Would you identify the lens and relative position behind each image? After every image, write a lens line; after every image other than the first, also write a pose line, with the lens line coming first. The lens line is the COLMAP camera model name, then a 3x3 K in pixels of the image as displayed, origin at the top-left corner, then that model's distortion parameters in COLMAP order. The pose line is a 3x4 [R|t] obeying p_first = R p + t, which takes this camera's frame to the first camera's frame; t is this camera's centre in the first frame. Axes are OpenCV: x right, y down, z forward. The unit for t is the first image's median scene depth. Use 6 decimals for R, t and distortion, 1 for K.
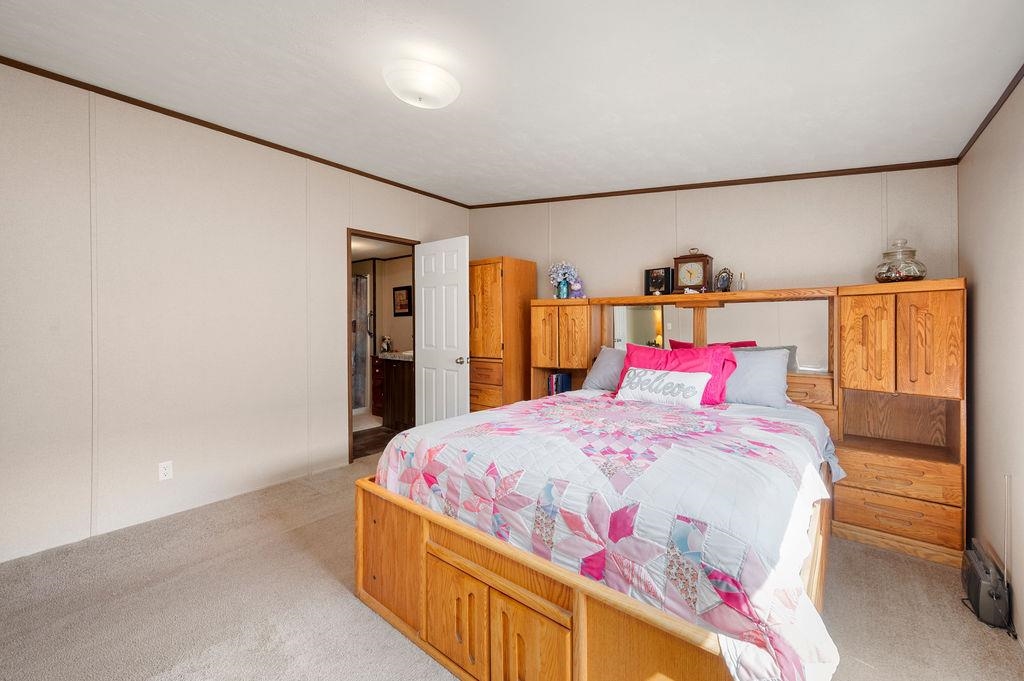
lens RADIAL K [[408.2, 0, 511.9], [0, 408.2, 326.6], [0, 0, 1]] dist [-0.000766, -0.000111]
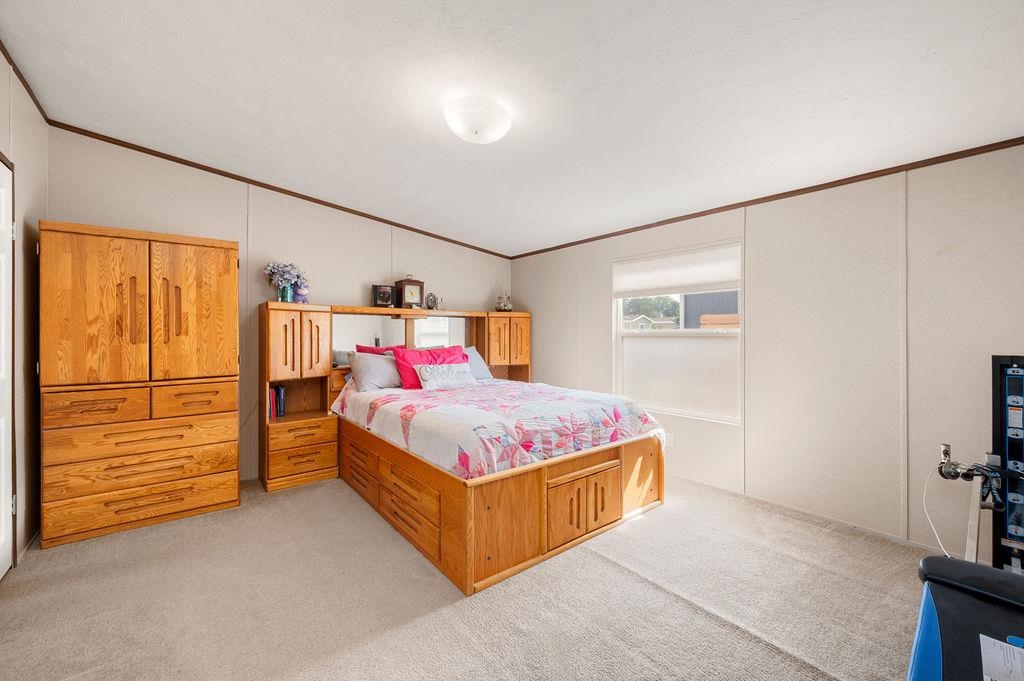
lens RADIAL K [[408.2, 0, 511.9], [0, 408.2, 326.6], [0, 0, 1]] dist [-0.000766, -0.000111]
pose [[0.208161, 0.016898, 0.977949, -1.061529], [0.002935, 0.999835, -0.017901, 0.004004], [-0.978090, 0.006596, 0.208077, 0.529151]]
